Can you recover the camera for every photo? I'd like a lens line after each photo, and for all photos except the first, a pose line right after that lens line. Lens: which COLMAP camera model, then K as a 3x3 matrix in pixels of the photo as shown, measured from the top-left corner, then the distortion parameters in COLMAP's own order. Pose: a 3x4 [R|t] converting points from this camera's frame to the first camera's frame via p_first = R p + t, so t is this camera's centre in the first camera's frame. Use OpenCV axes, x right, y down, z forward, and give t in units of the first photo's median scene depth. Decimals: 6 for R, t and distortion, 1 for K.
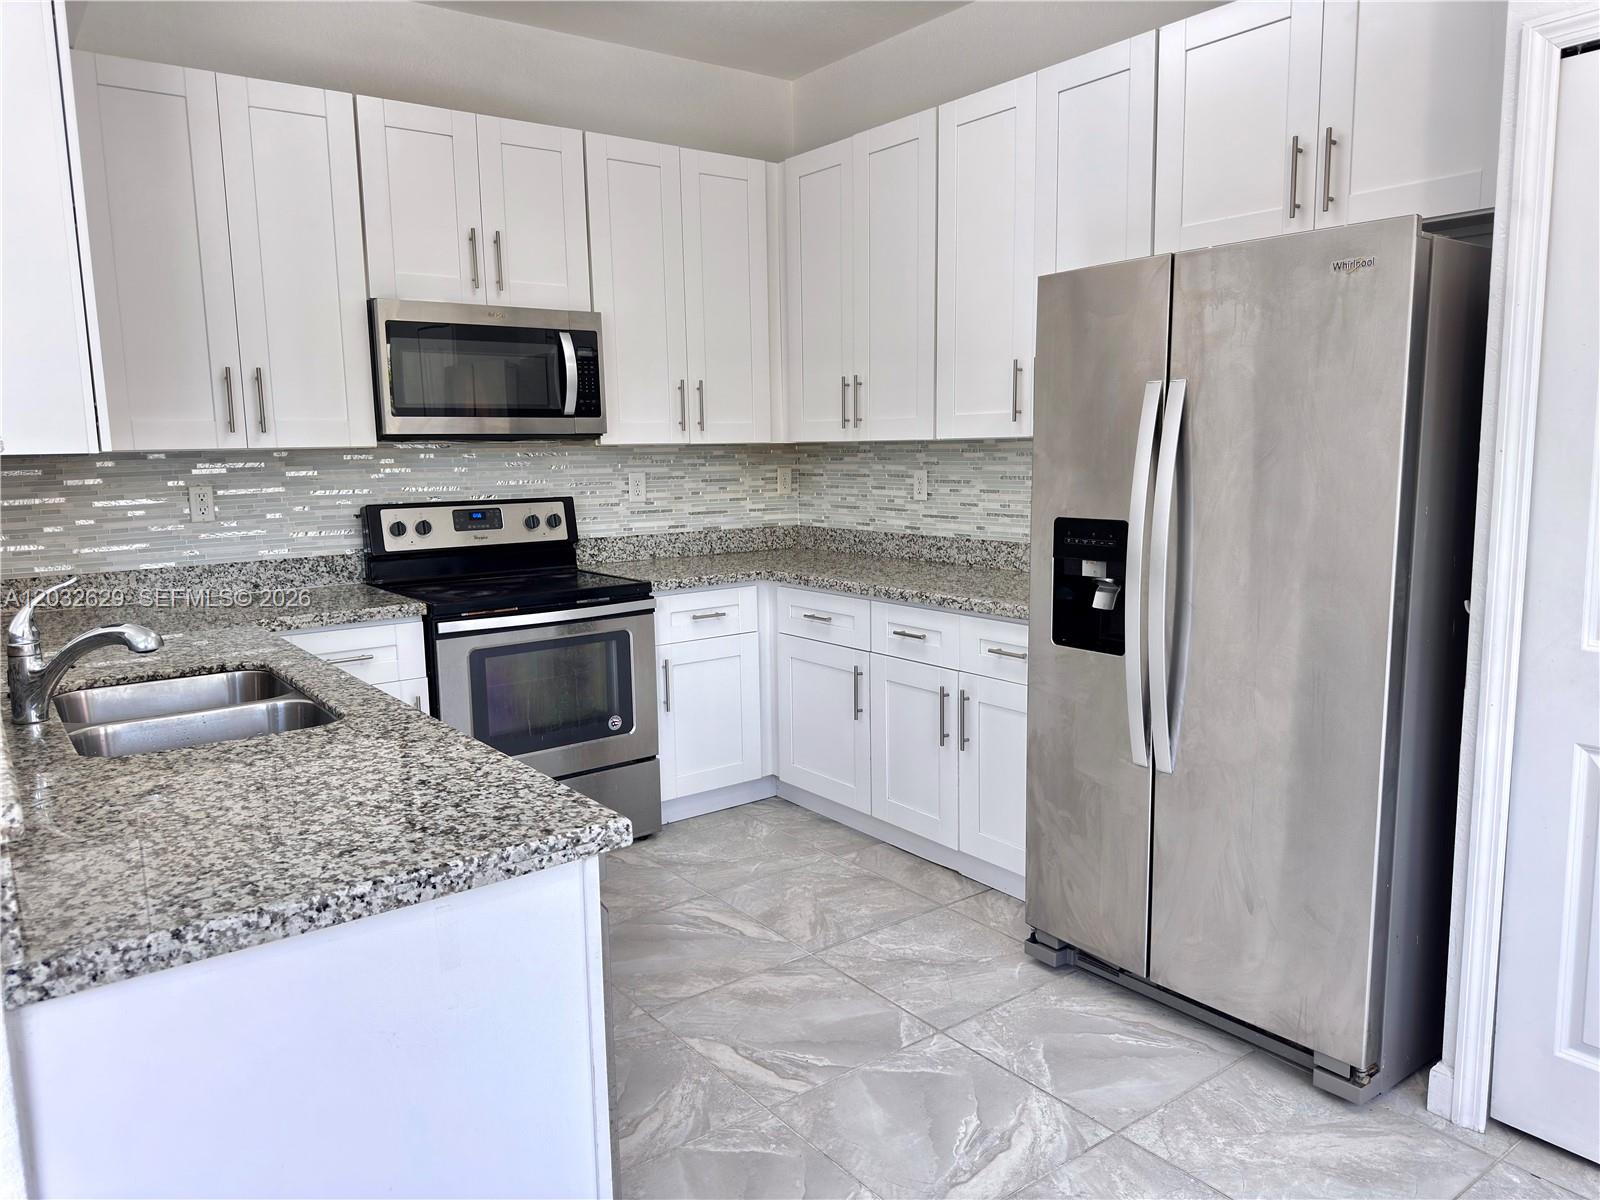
lens RADIAL K [[1135.1, 0, 800.0], [0, 1135.1, 611.6], [0, 0, 1]] dist [0.063055, -0.074534]
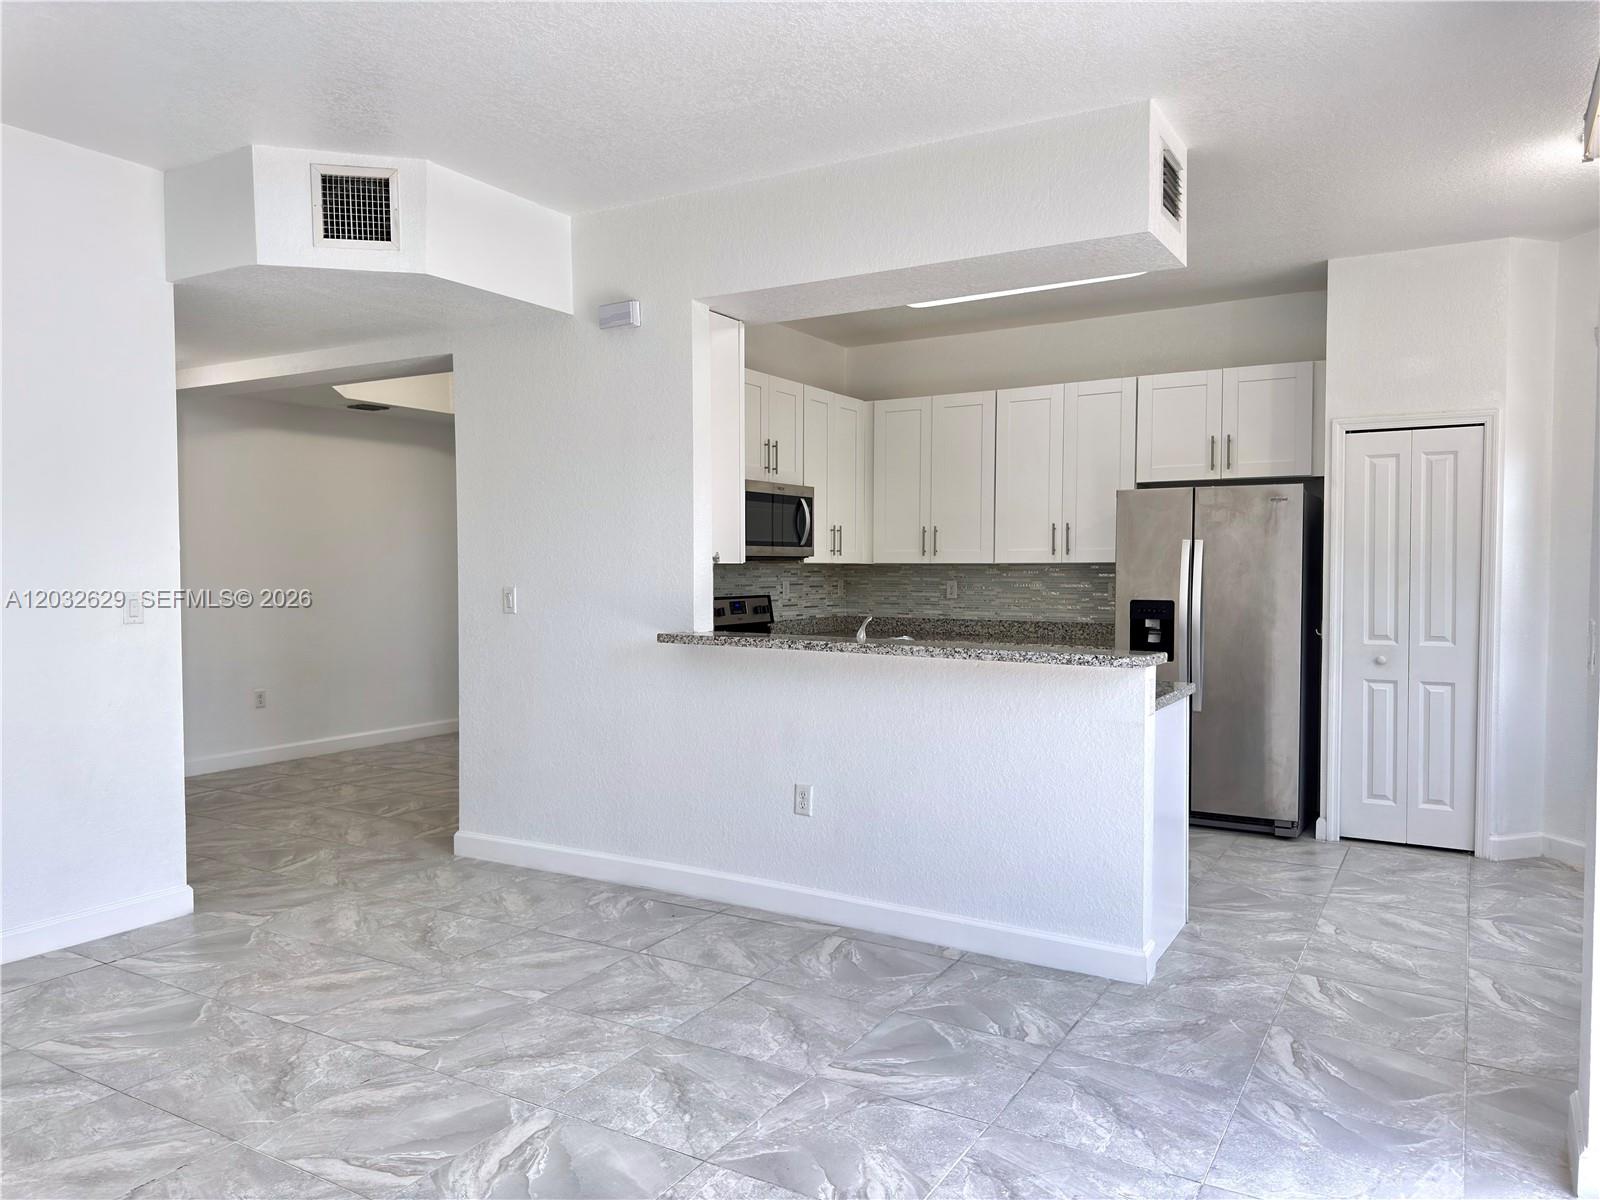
lens RADIAL K [[1135.1, 0, 777.9], [0, 1135.1, 611.6], [0, 0, 1]] dist [0.063055, -0.074534]
pose [[0.928633, 0.002120, 0.370993, -0.819416], [0.038901, 0.993915, -0.103054, 0.092741], [-0.368954, 0.110132, 0.922900, -0.506252]]
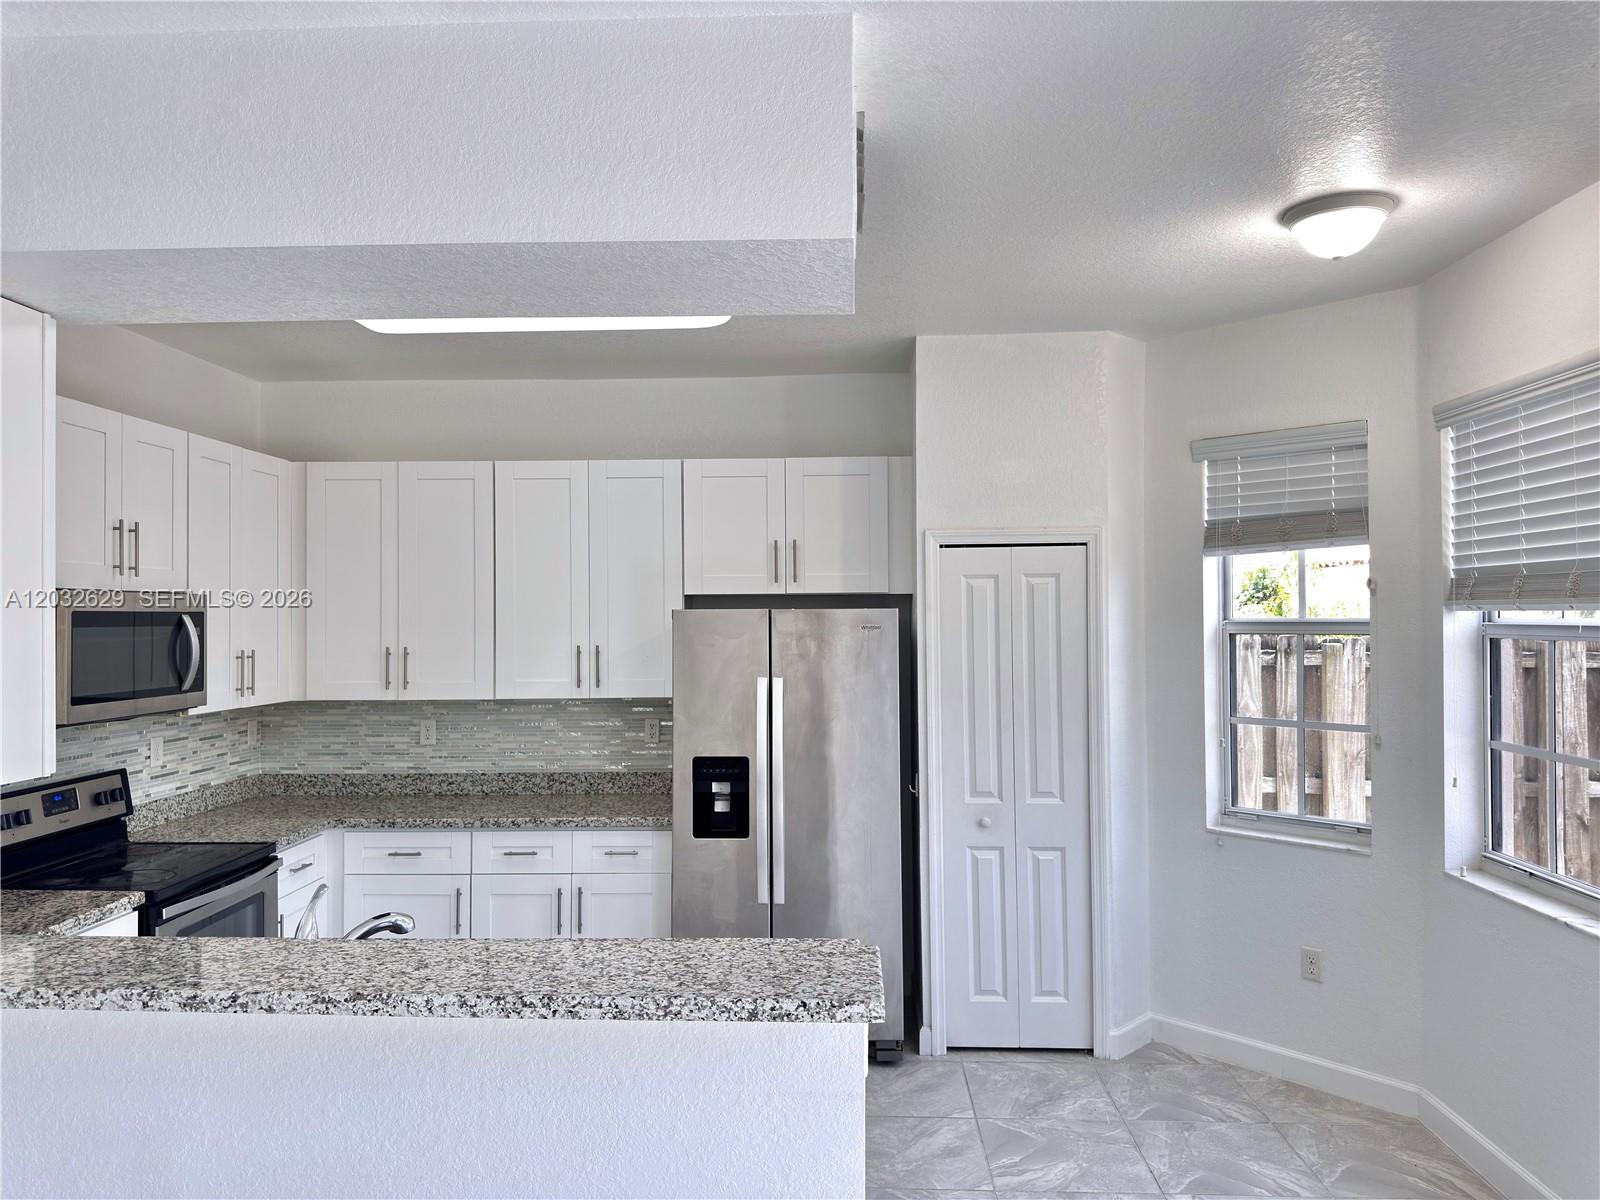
lens RADIAL K [[1135.1, 0, 803.1], [0, 1135.1, 602.7], [0, 0, 1]] dist [0.063055, -0.074534]
pose [[0.630580, 0.023874, 0.775757, -0.631105], [0.109767, 0.986737, -0.119591, -0.061415], [-0.768323, 0.160564, 0.619596, -0.093910]]
